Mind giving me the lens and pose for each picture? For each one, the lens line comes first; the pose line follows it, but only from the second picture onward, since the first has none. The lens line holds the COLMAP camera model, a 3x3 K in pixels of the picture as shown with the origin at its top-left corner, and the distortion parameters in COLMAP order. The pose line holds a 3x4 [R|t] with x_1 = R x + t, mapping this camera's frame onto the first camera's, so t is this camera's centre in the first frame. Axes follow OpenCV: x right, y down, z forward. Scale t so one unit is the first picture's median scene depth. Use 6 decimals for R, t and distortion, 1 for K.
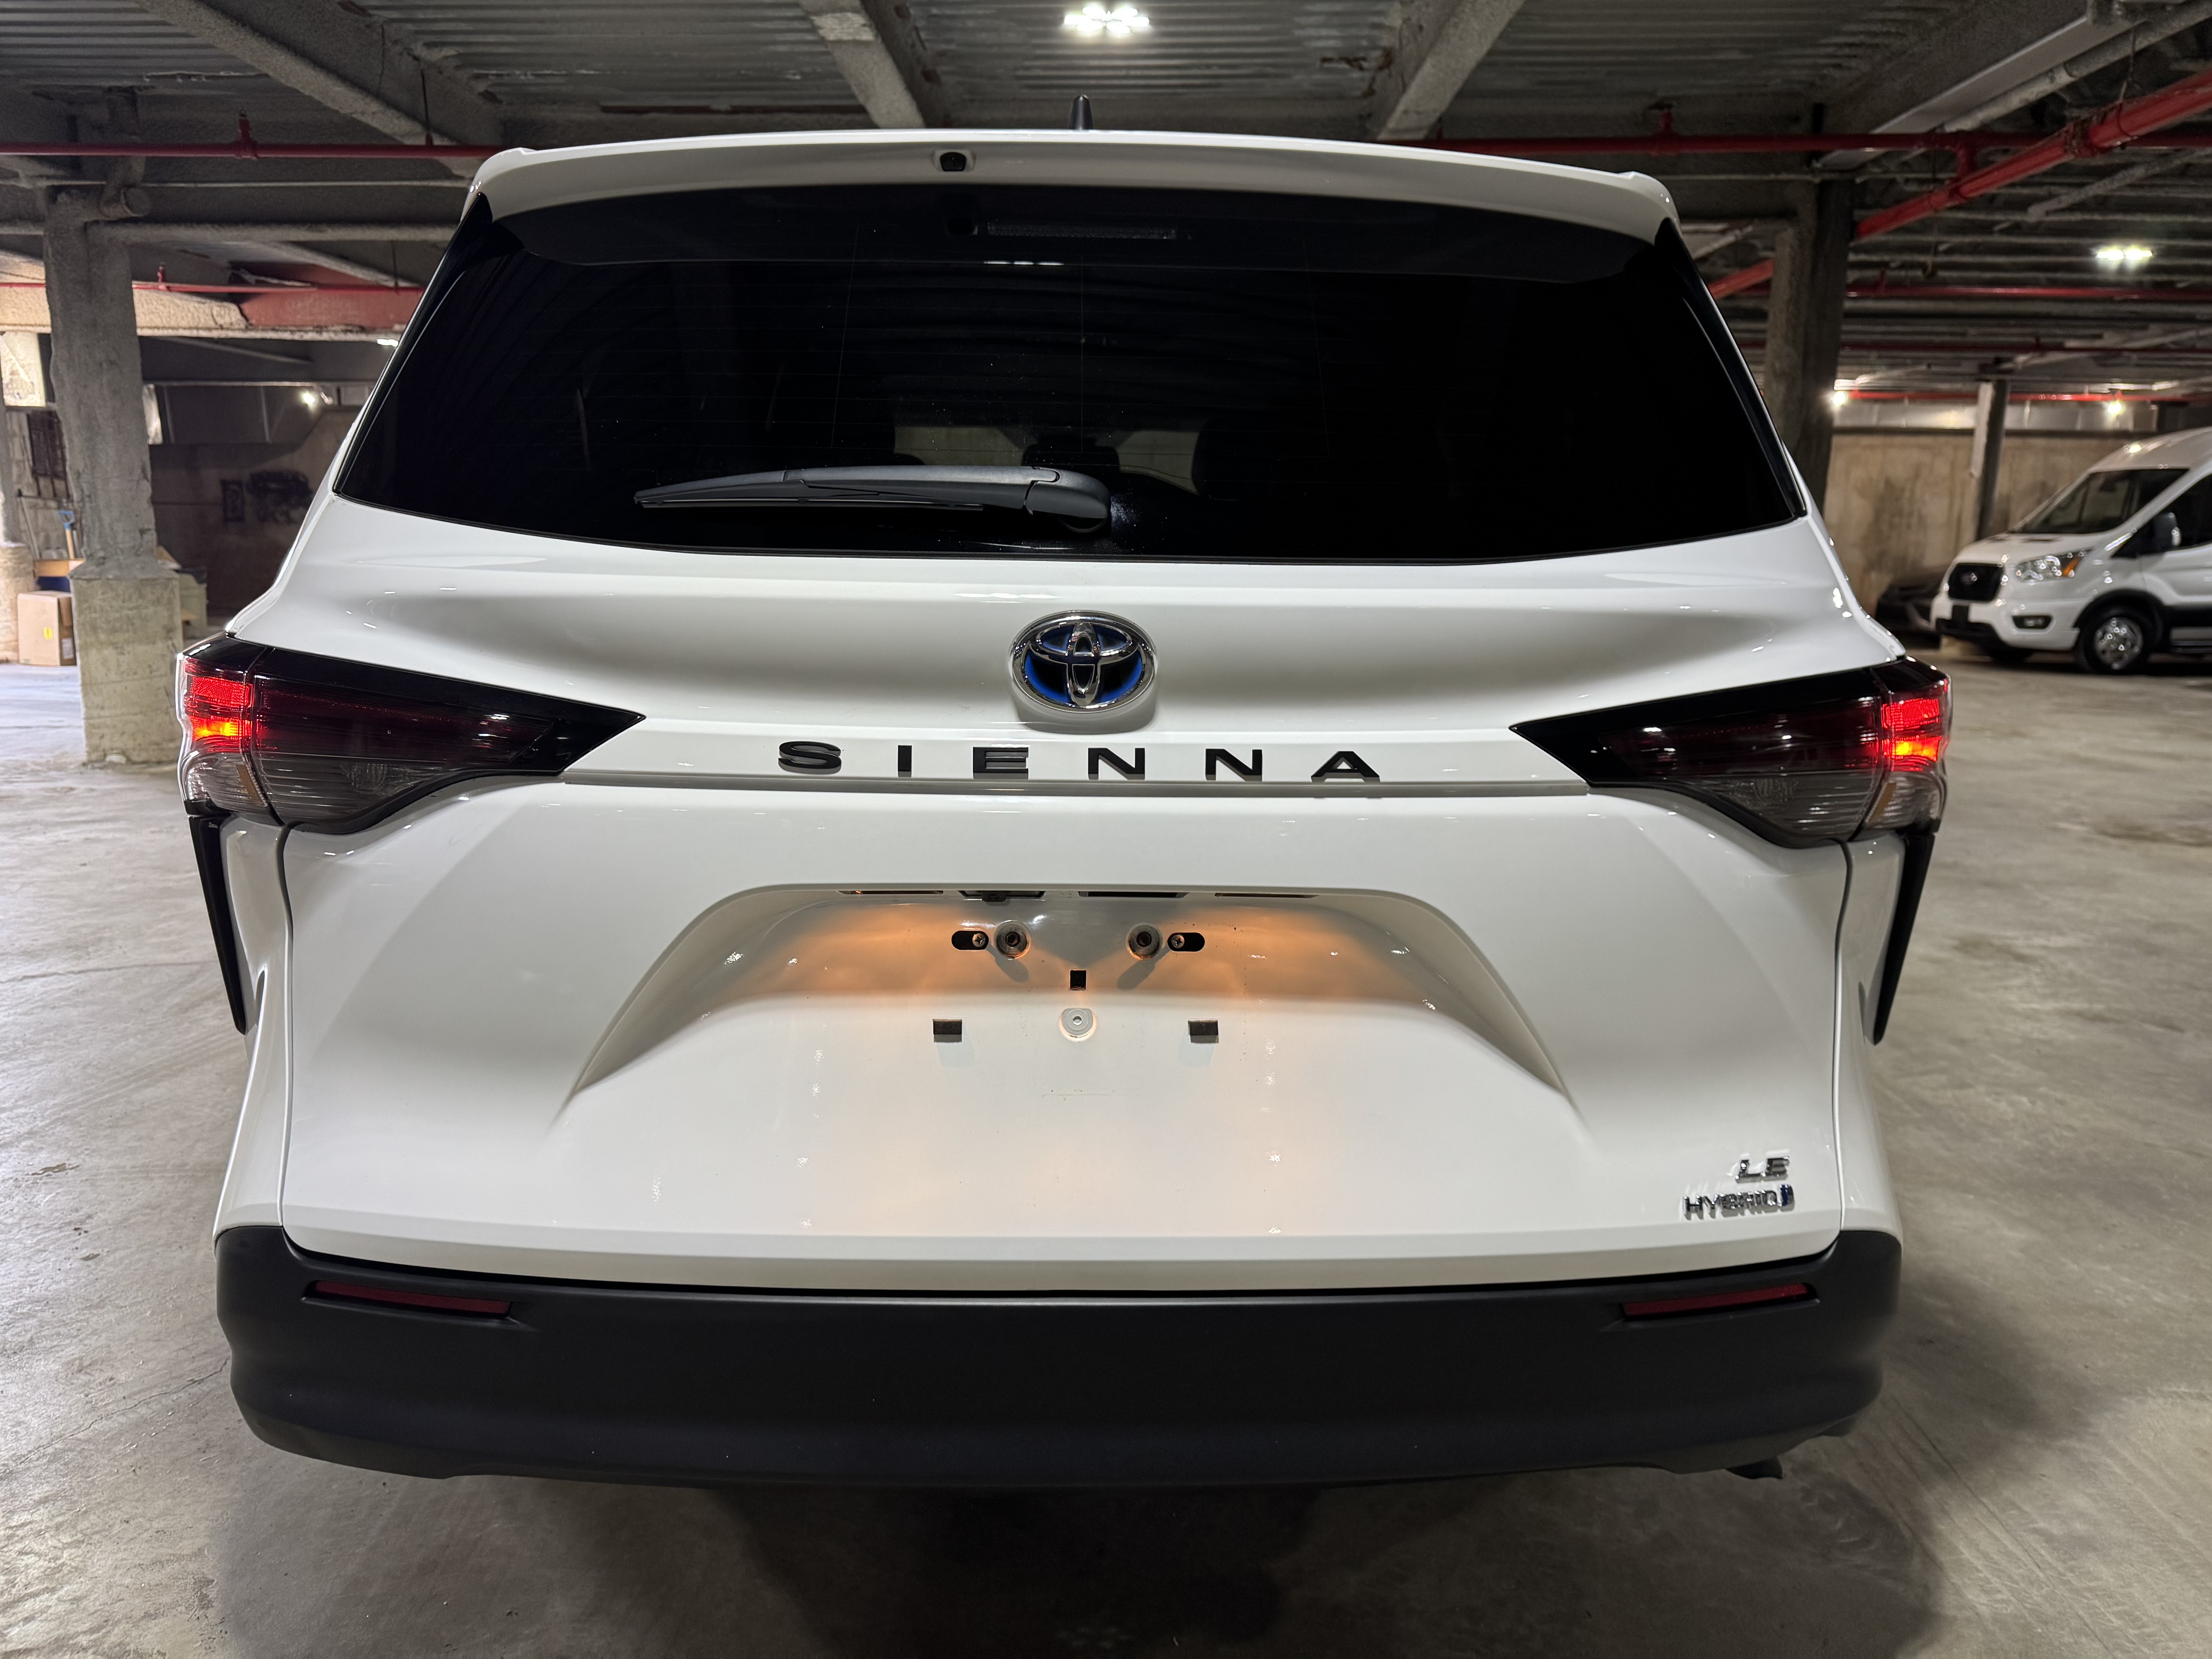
lens RADIAL K [[1608.9, 0, 1073.9], [0, 1608.9, 807.1], [0, 0, 1]] dist [0.086320, -0.109842]
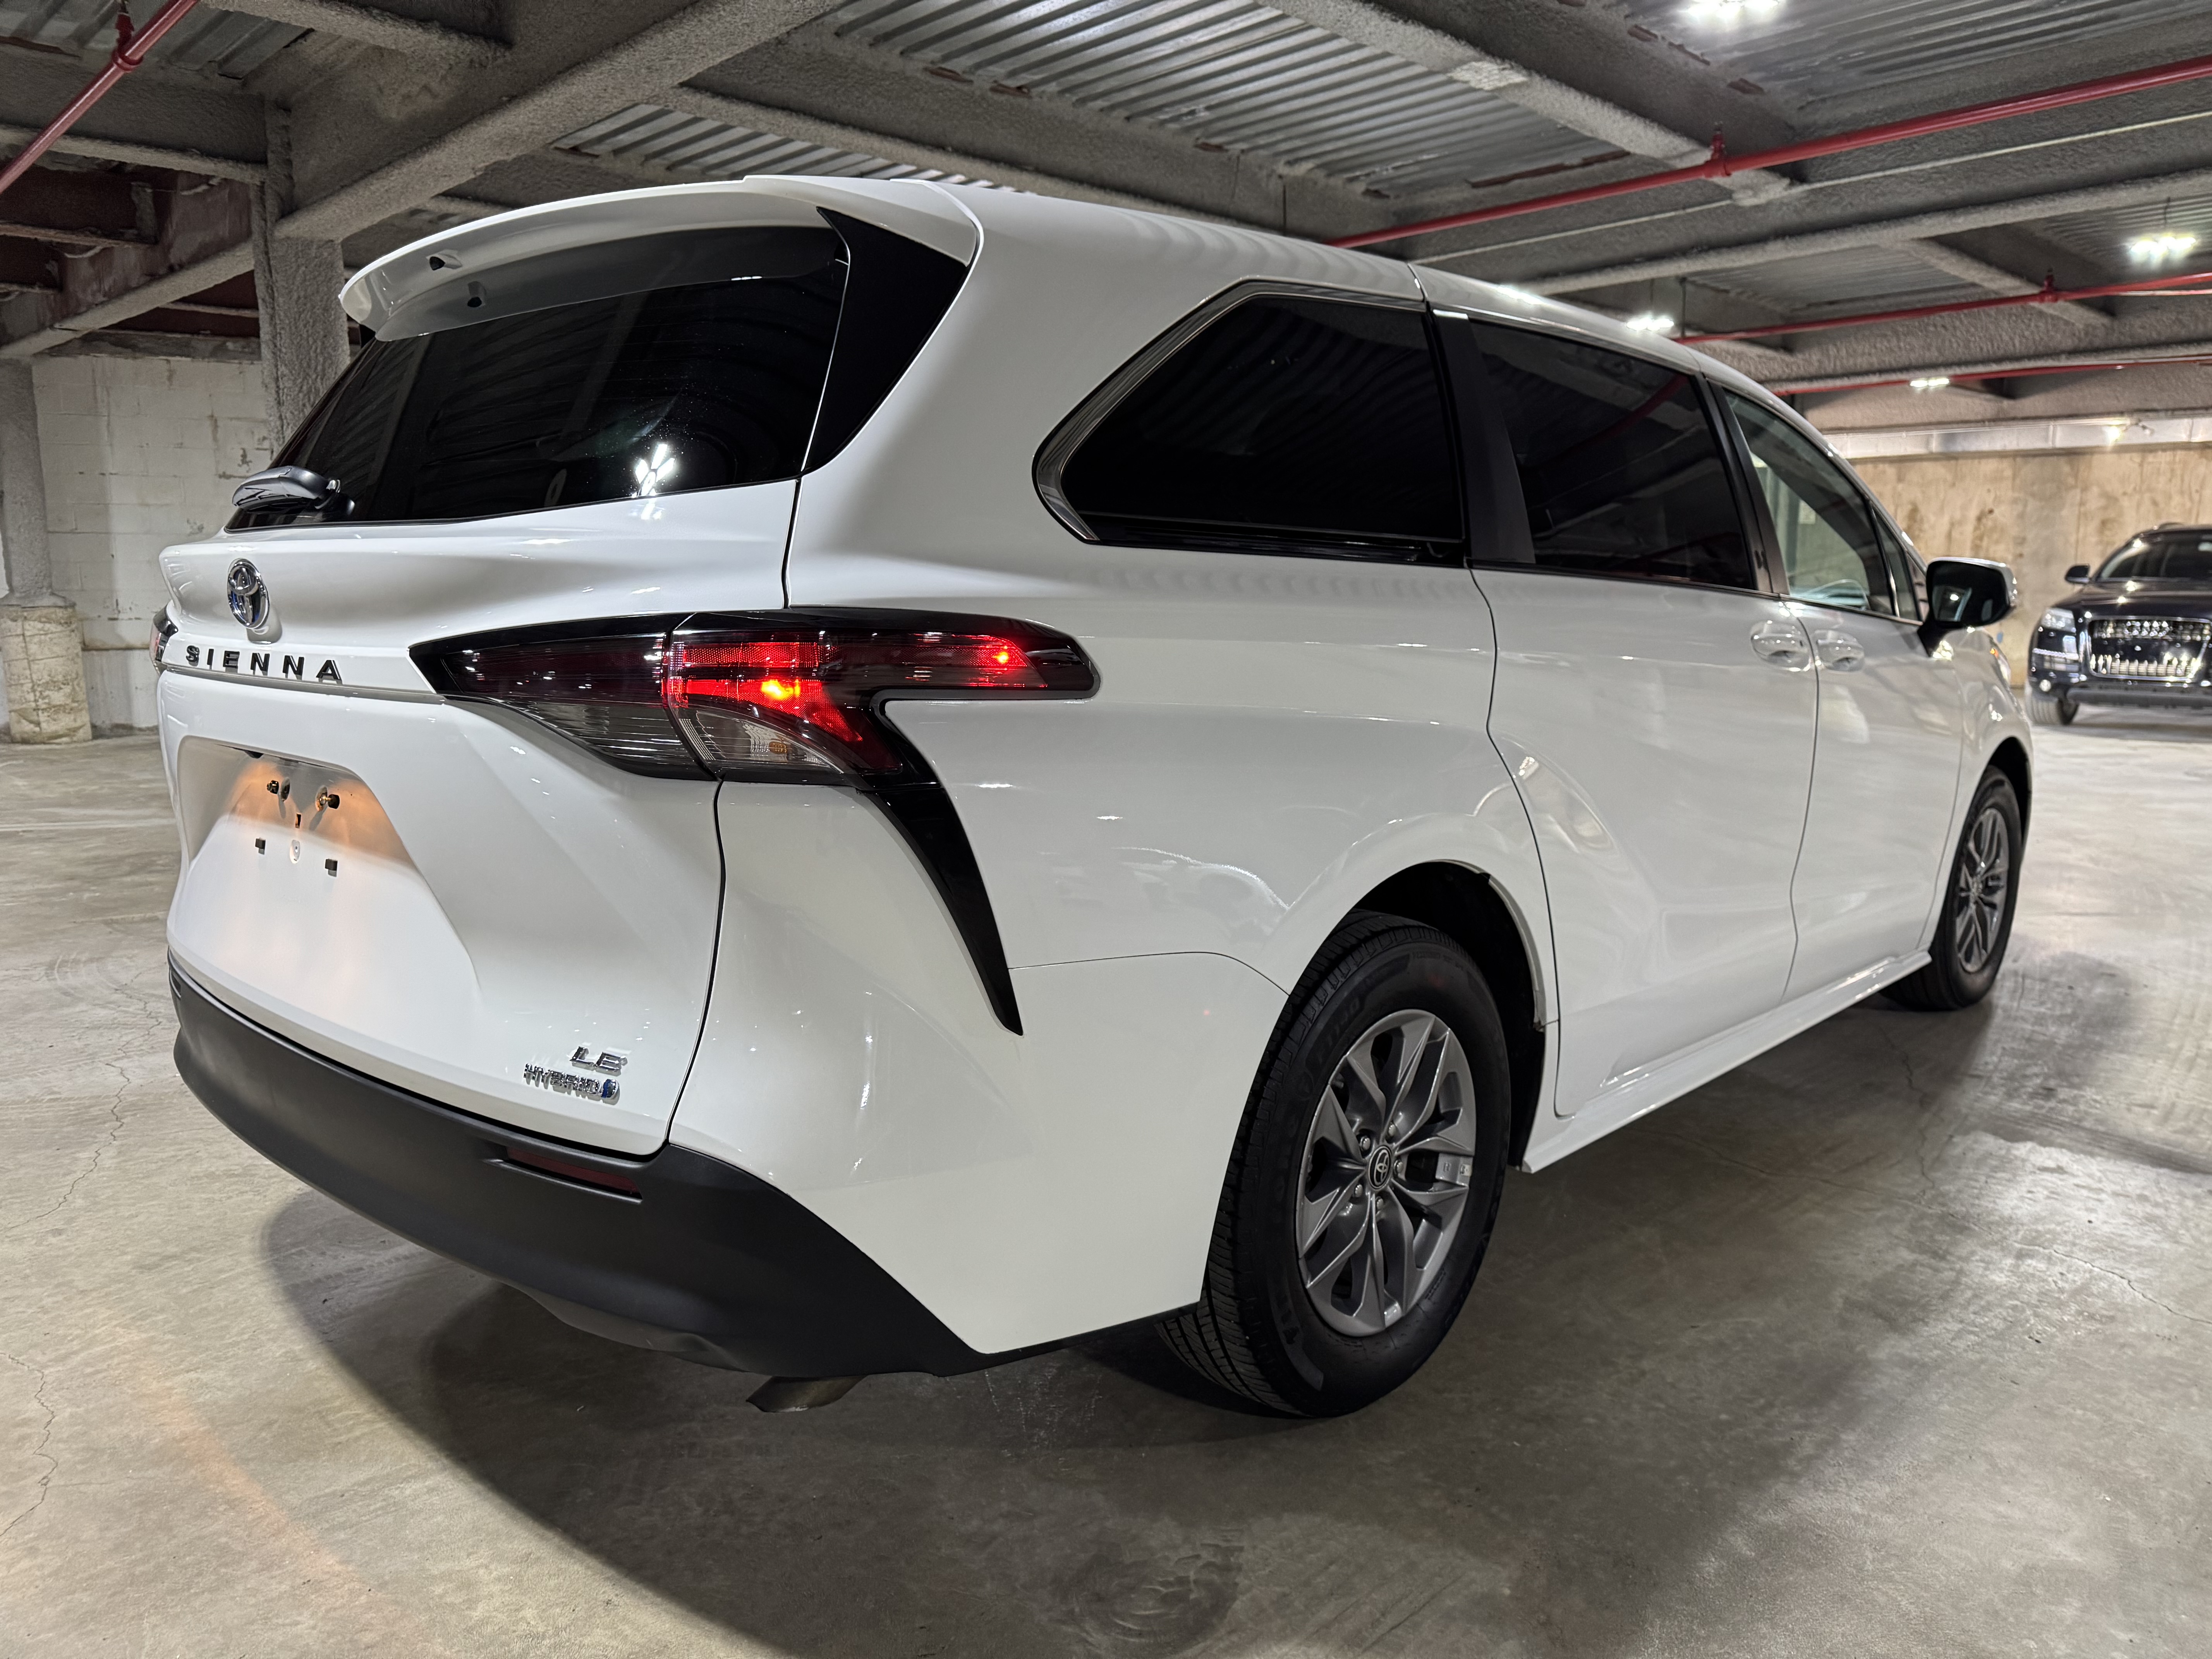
lens RADIAL K [[1600.5, 0, 1080.7], [0, 1600.5, 821.1], [0, 0, 1]] dist [0.021825, -0.005096]
pose [[0.705956, 0.095028, -0.701852, 0.710068], [-0.117557, 0.992934, 0.016196, 0.001584], [0.698432, 0.071074, 0.712139, 0.221812]]
